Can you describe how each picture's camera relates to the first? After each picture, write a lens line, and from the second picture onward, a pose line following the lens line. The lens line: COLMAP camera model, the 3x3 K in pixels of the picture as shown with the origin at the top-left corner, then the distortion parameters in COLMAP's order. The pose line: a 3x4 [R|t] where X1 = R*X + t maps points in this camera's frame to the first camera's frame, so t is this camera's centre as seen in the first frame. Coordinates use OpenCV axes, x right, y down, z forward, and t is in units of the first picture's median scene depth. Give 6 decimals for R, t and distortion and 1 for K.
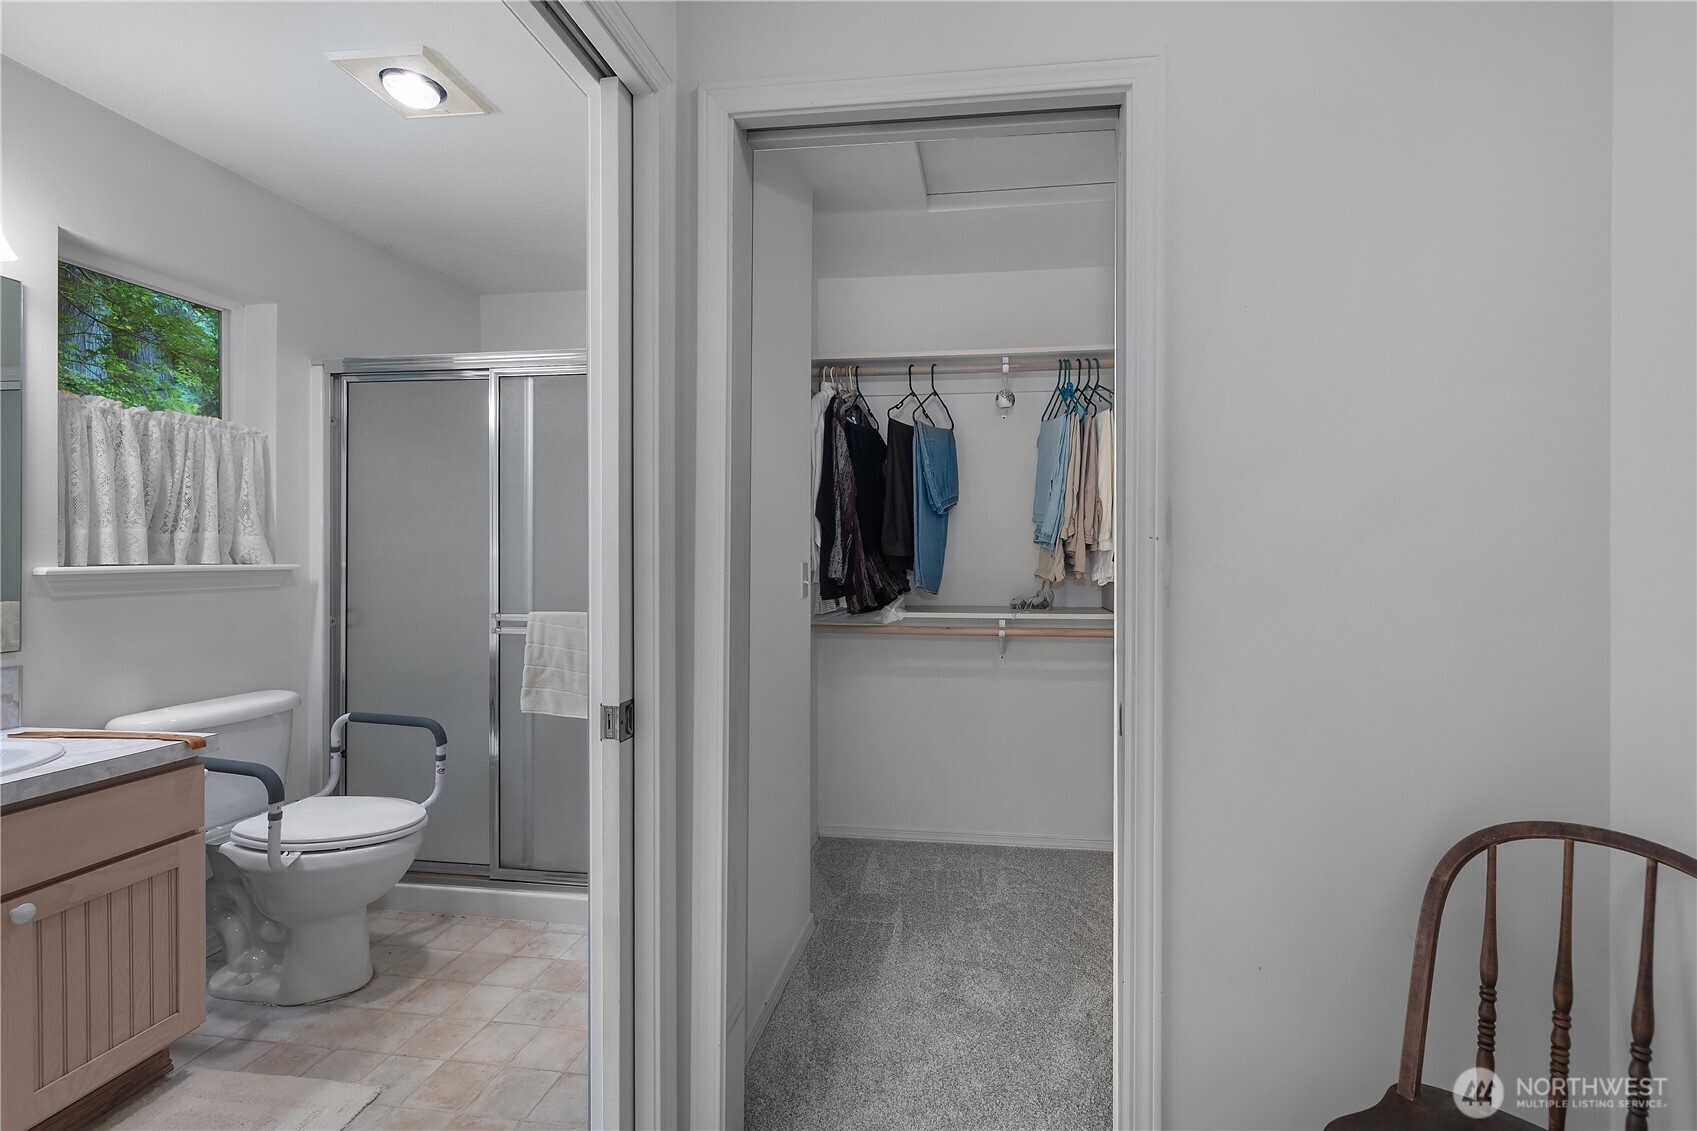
lens RADIAL K [[728.3, 0, 903.6], [0, 728.3, 558.4], [0, 0, 1]] dist [0.000838, 0.000409]
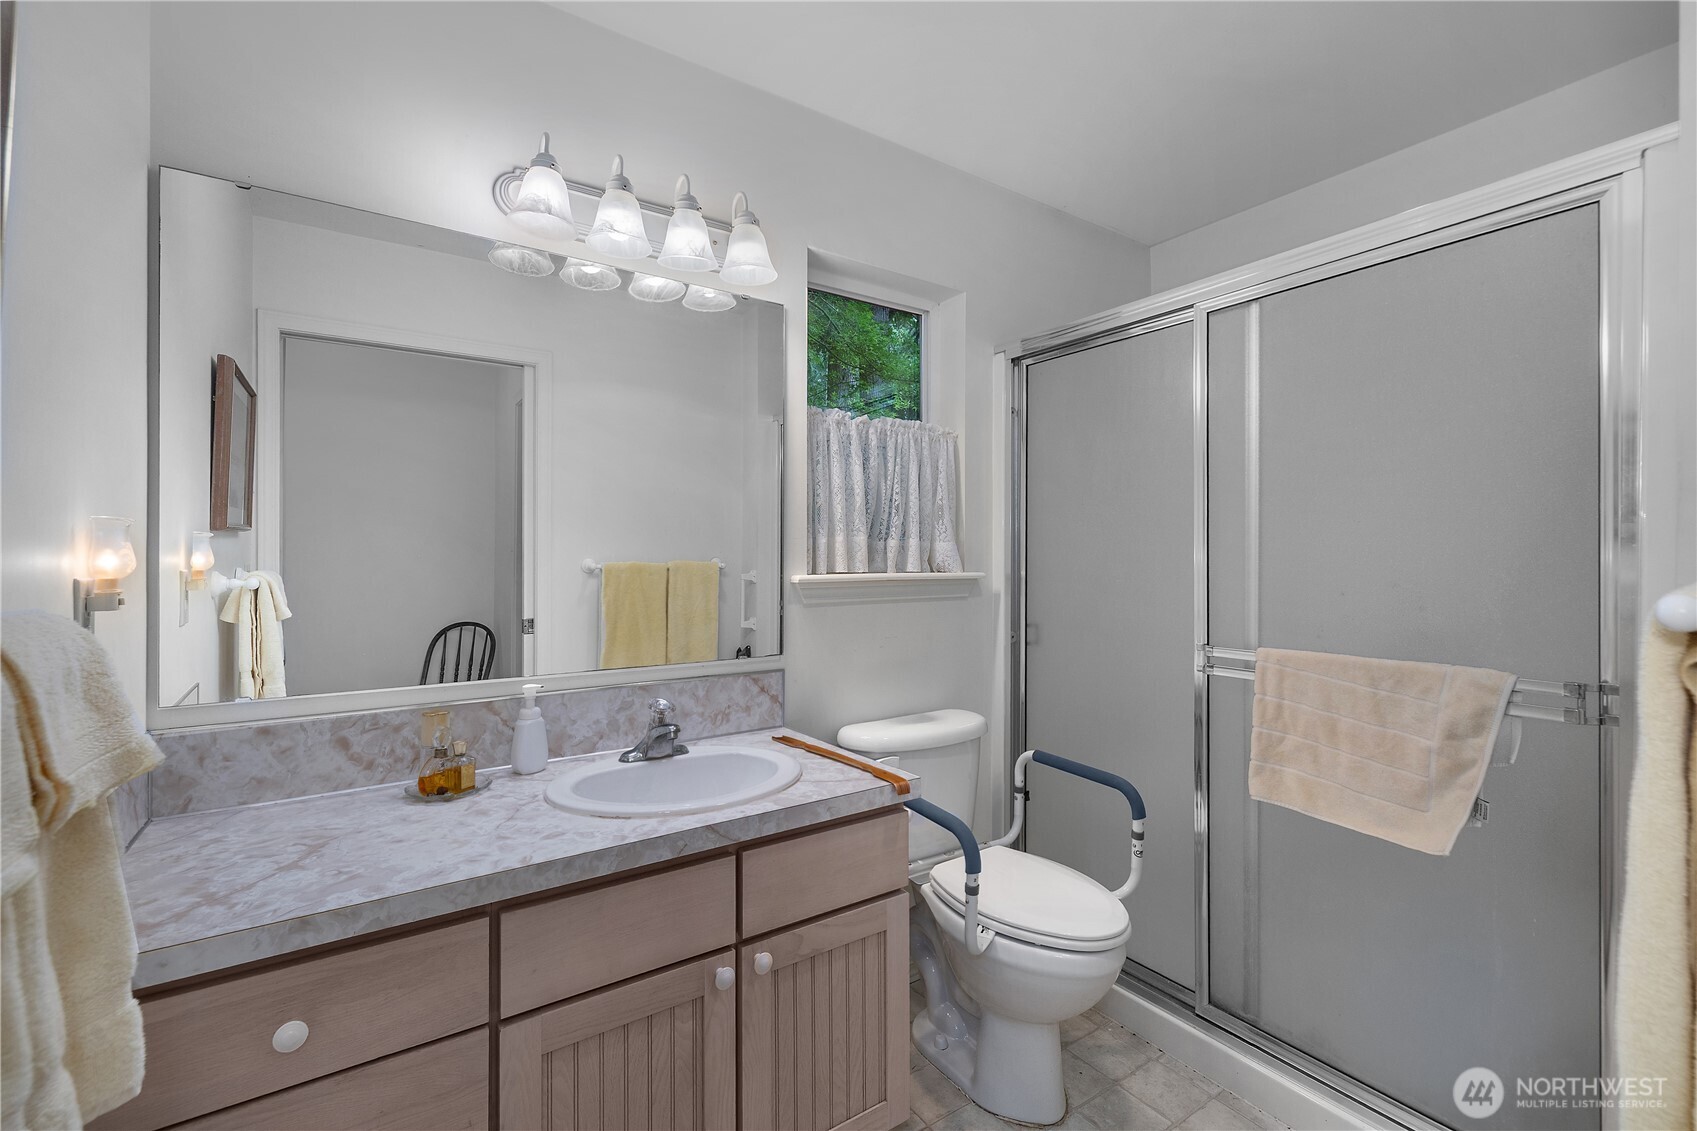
lens RADIAL K [[728.3, 0, 847.9], [0, 728.3, 559.7], [0, 0, 1]] dist [0.000838, 0.000409]
pose [[0.660482, -0.001393, -0.750841, -0.292555], [-0.001064, 0.999996, -0.002791, -0.006086], [0.750841, 0.002643, 0.660477, 0.306955]]
